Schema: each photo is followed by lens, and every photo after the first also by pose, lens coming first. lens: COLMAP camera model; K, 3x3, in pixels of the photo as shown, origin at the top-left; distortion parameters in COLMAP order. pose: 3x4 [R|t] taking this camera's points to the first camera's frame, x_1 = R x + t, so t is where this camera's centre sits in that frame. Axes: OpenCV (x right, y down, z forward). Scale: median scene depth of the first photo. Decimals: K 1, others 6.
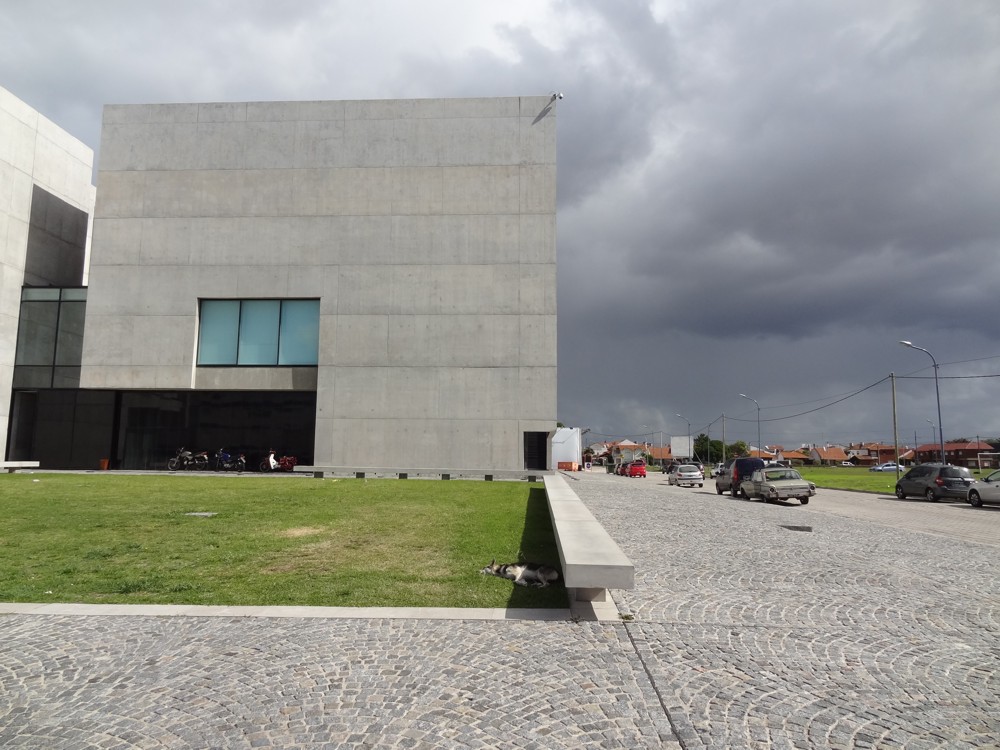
lens RADIAL K [[700.6, 0, 502.4], [0, 700.6, 372.7], [0, 0, 1]] dist [0.020095, 0.007390]
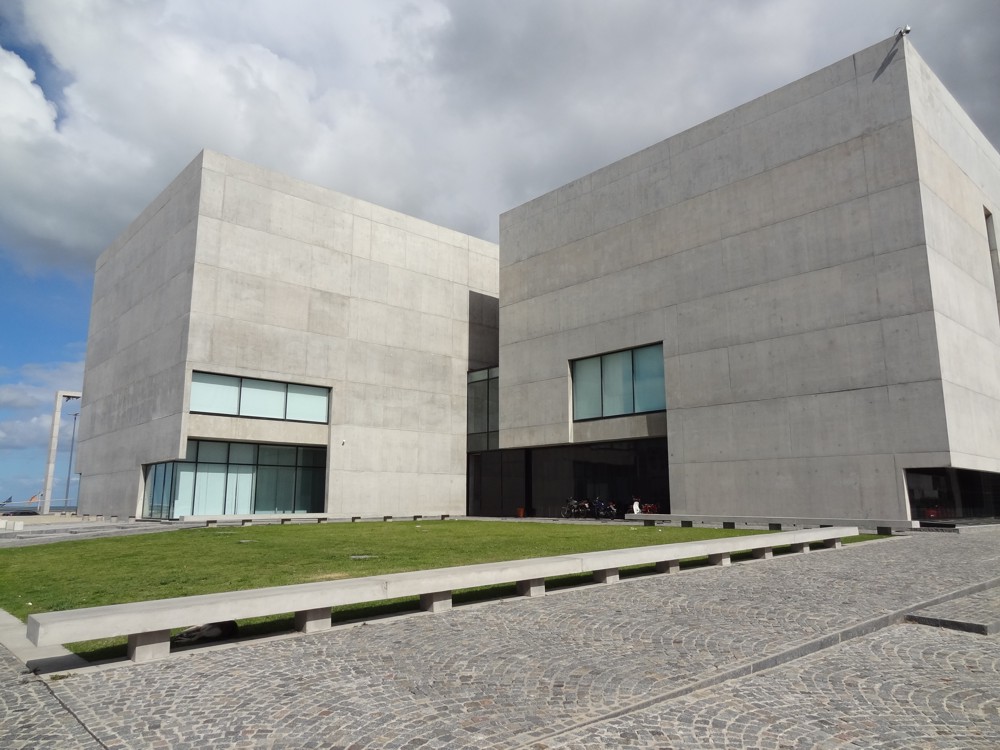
lens RADIAL K [[700.6, 0, 501.1], [0, 700.6, 378.3], [0, 0, 1]] dist [0.020095, 0.007390]
pose [[0.726984, -0.135171, -0.673218, 0.228964], [0.097665, 0.990820, -0.093475, 0.014650], [0.679673, 0.002205, 0.733512, 0.124789]]
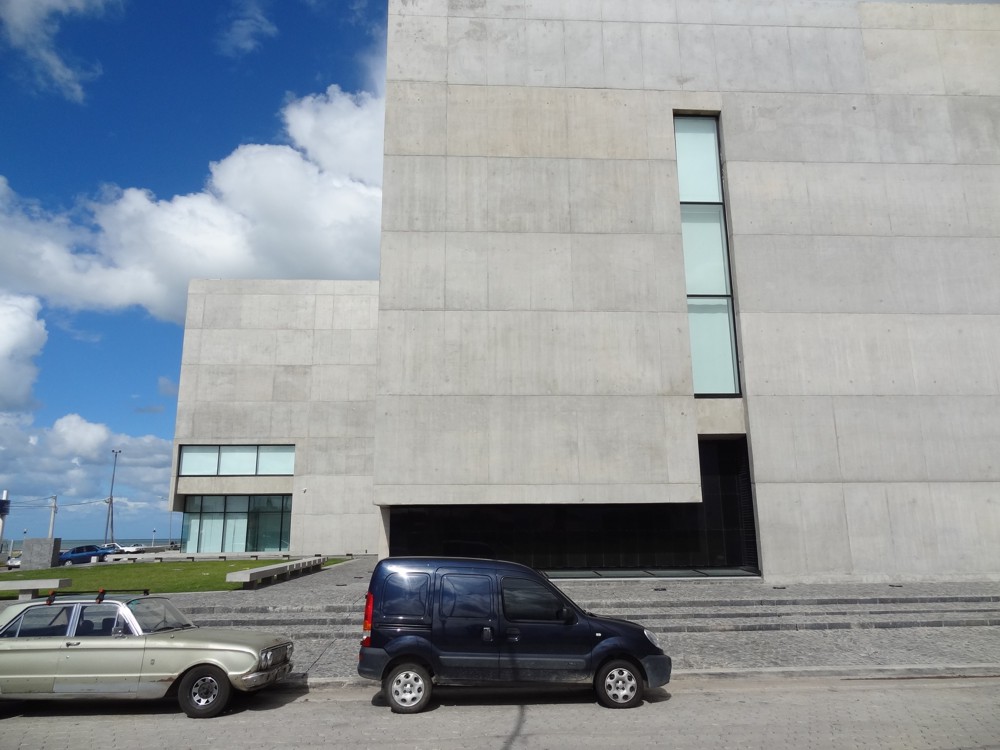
lens RADIAL K [[700.6, 0, 499.4], [0, 700.6, 377.6], [0, 0, 1]] dist [0.020095, 0.007390]
pose [[0.124581, -0.230736, -0.965008, 0.663447], [0.137791, 0.967184, -0.213467, 0.118376], [0.982595, -0.106375, 0.152286, 0.997243]]
